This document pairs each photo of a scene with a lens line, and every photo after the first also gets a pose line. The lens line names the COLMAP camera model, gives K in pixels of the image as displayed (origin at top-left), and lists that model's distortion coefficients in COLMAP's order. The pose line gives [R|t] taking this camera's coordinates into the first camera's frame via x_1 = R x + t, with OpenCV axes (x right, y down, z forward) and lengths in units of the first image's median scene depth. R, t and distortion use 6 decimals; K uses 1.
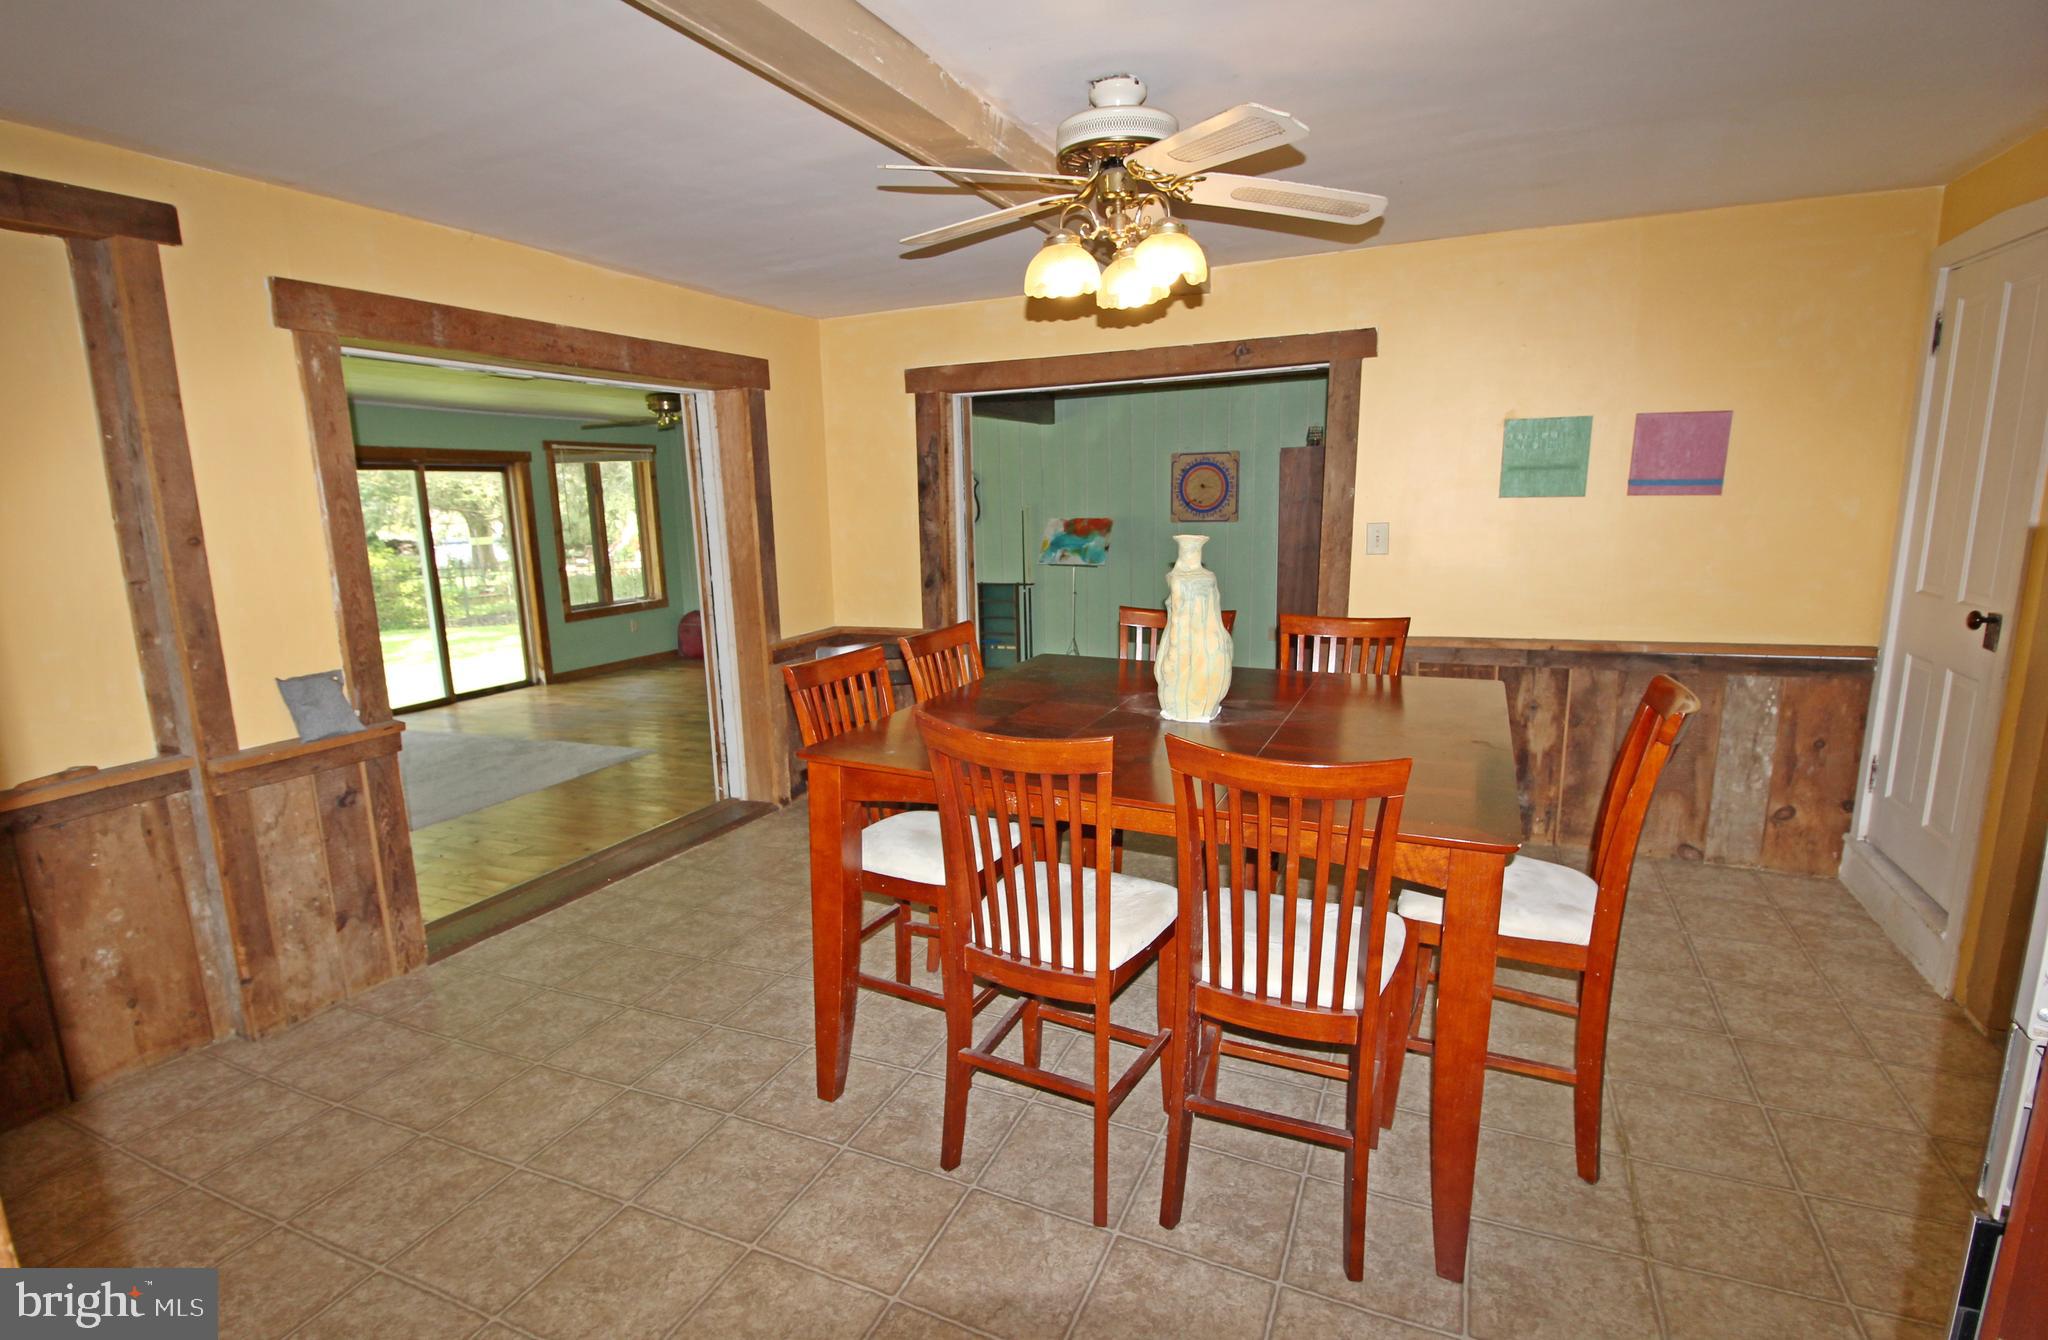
lens RADIAL K [[986.5, 0, 986.6], [0, 986.5, 690.2], [0, 0, 1]] dist [-0.001572, -0.002269]
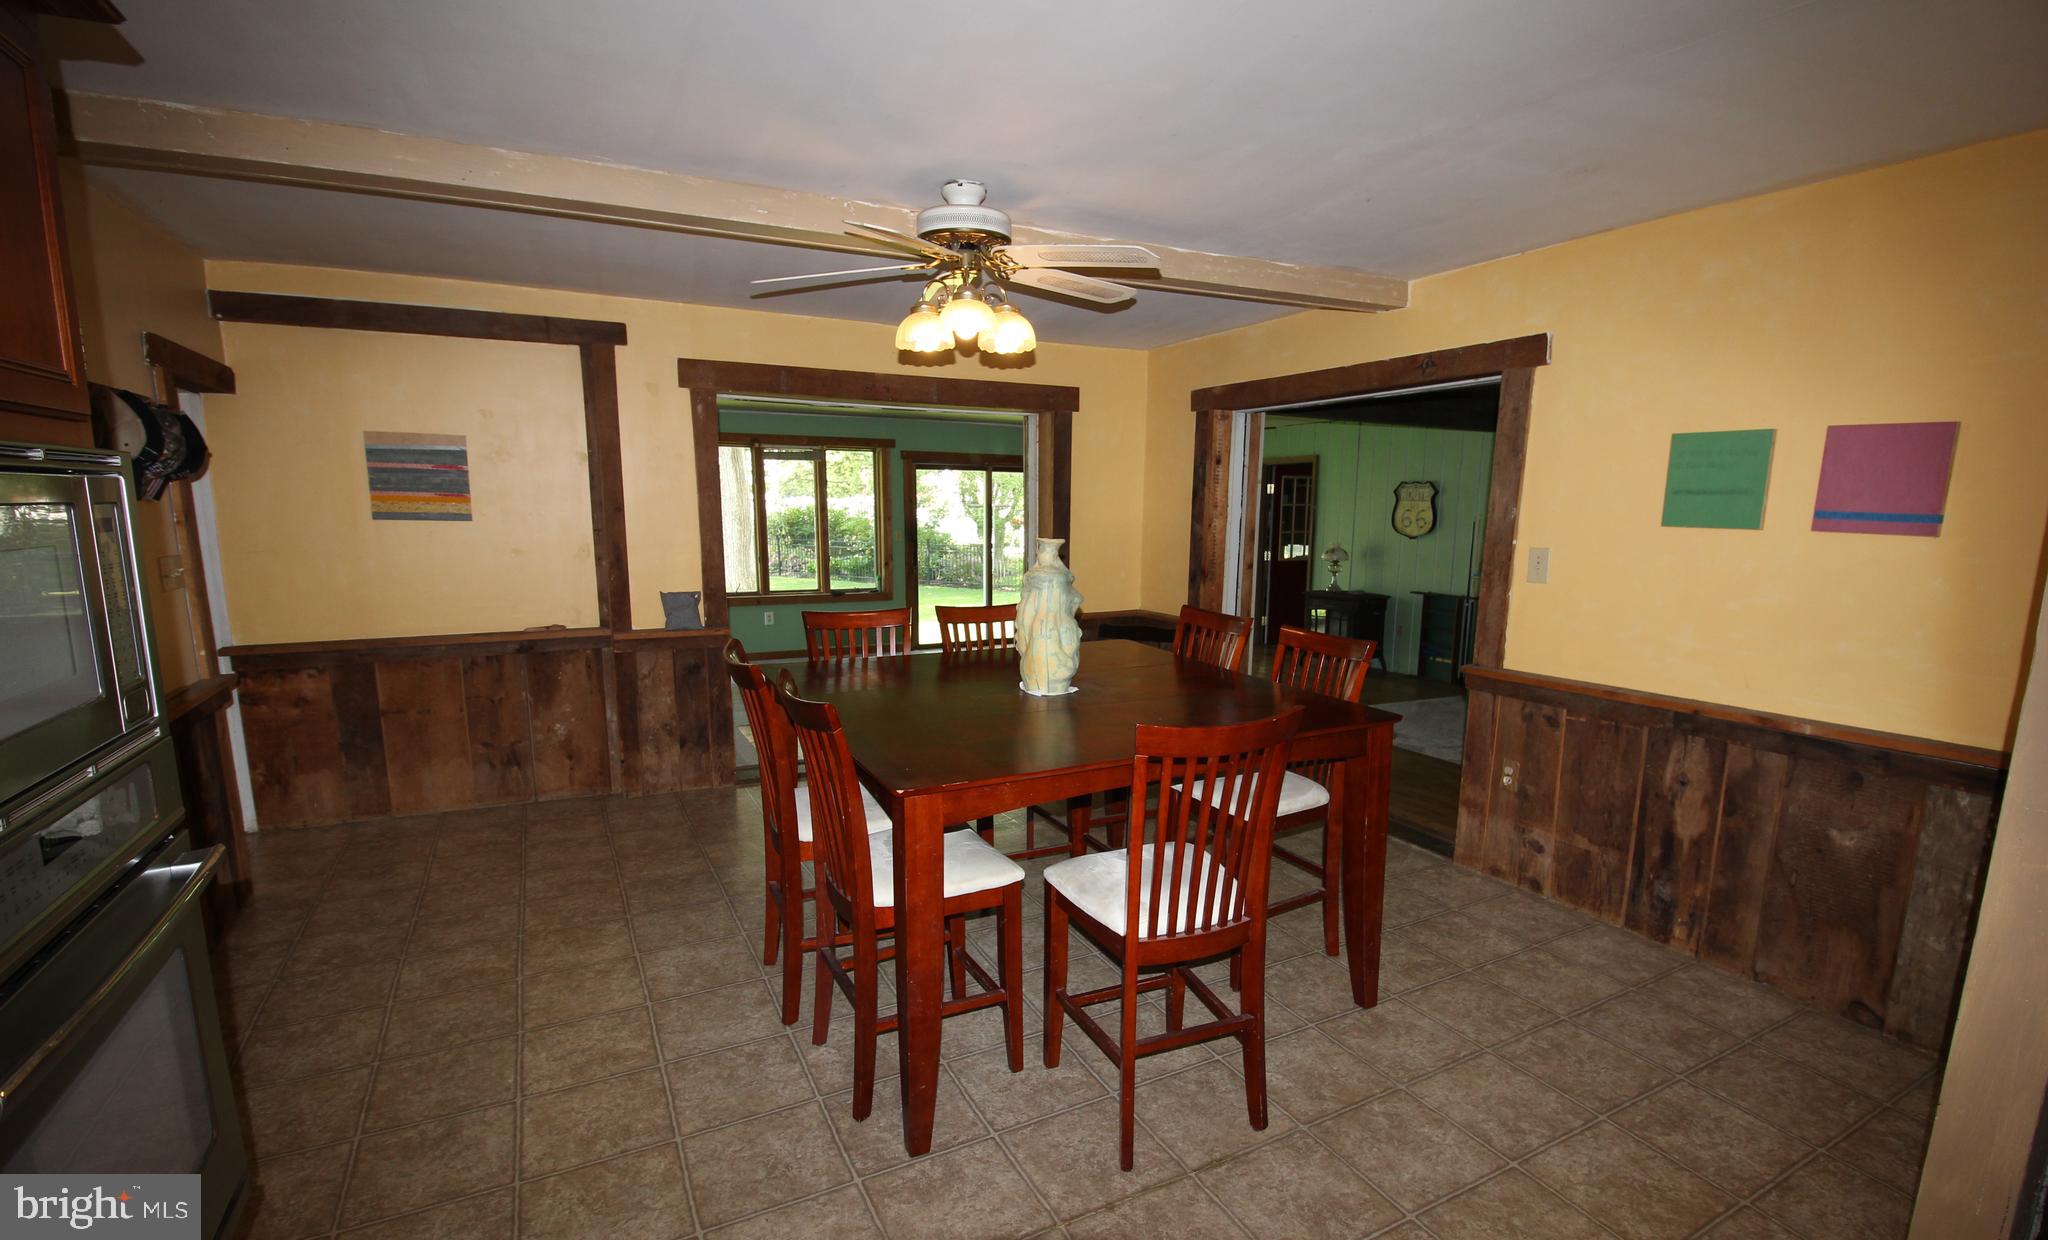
lens RADIAL K [[910.3, 0, 1018.2], [0, 910.3, 660.4], [0, 0, 1]] dist [0.002589, -0.001145]
pose [[0.805181, 0.137166, -0.576948, 0.571757], [-0.146713, 0.988715, 0.030311, -0.026647], [0.574595, 0.060239, 0.816218, 0.059386]]
